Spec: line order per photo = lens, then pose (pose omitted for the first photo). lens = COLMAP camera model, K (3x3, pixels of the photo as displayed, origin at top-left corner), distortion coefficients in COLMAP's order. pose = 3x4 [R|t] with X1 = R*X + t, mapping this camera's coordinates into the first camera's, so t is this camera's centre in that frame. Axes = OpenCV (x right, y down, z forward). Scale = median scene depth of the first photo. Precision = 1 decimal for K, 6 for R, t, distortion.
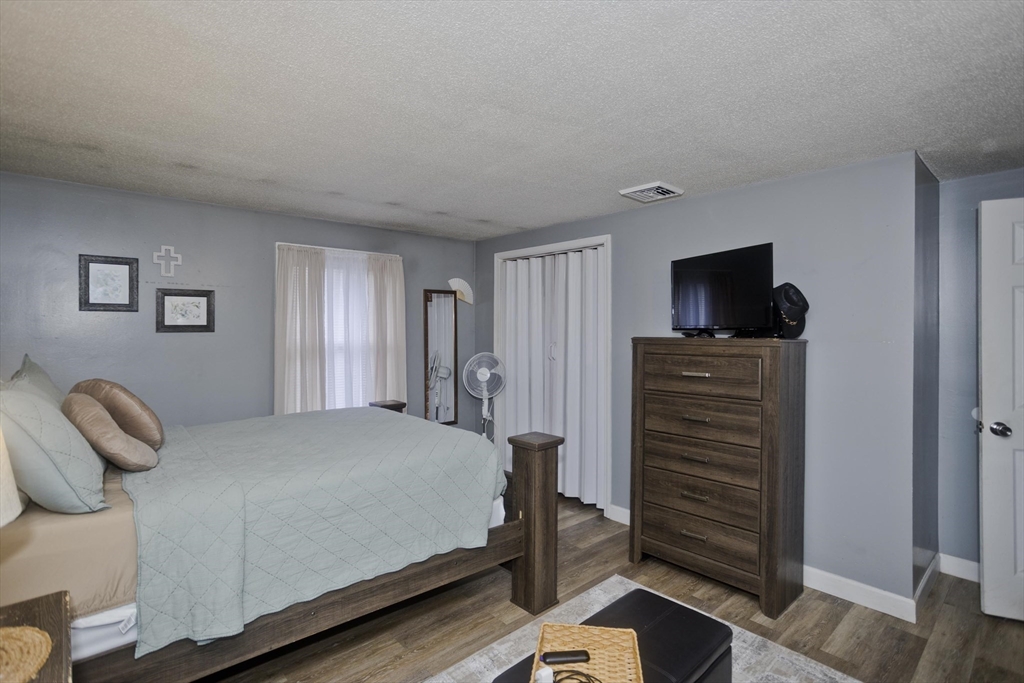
lens RADIAL K [[491.8, 0, 513.9], [0, 491.8, 336.2], [0, 0, 1]] dist [-0.055309, 0.041178]
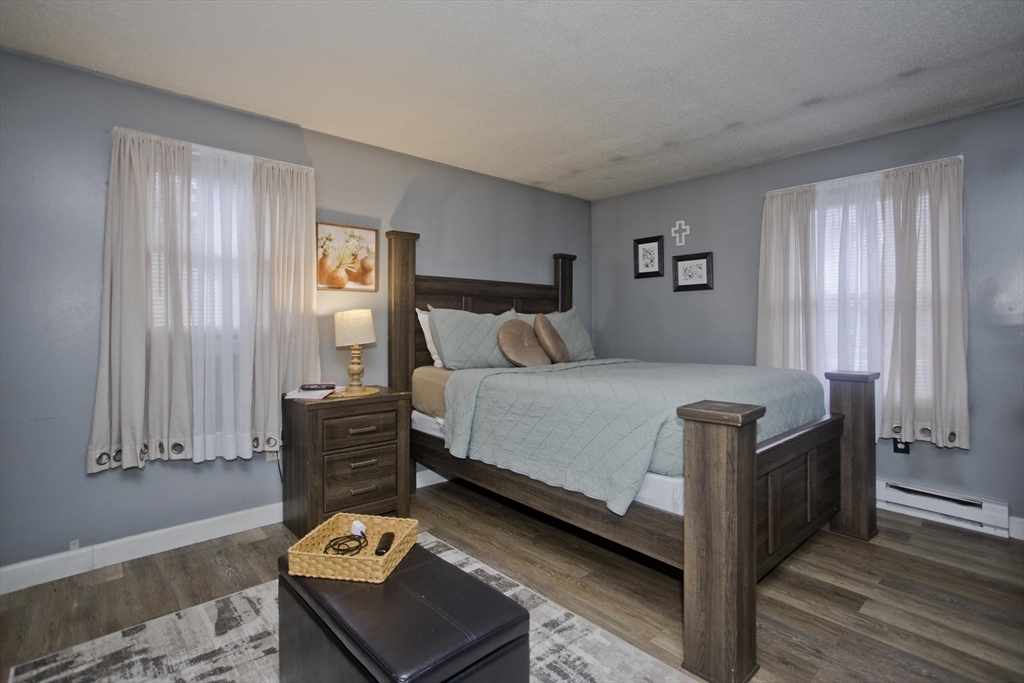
lens RADIAL K [[491.8, 0, 513.9], [0, 491.8, 336.2], [0, 0, 1]] dist [-0.055309, 0.041178]
pose [[0.012279, 0.026318, -0.999578, 0.527757], [-0.012697, 0.999577, 0.026162, 0.079407], [0.999844, 0.012370, 0.012608, 0.572168]]
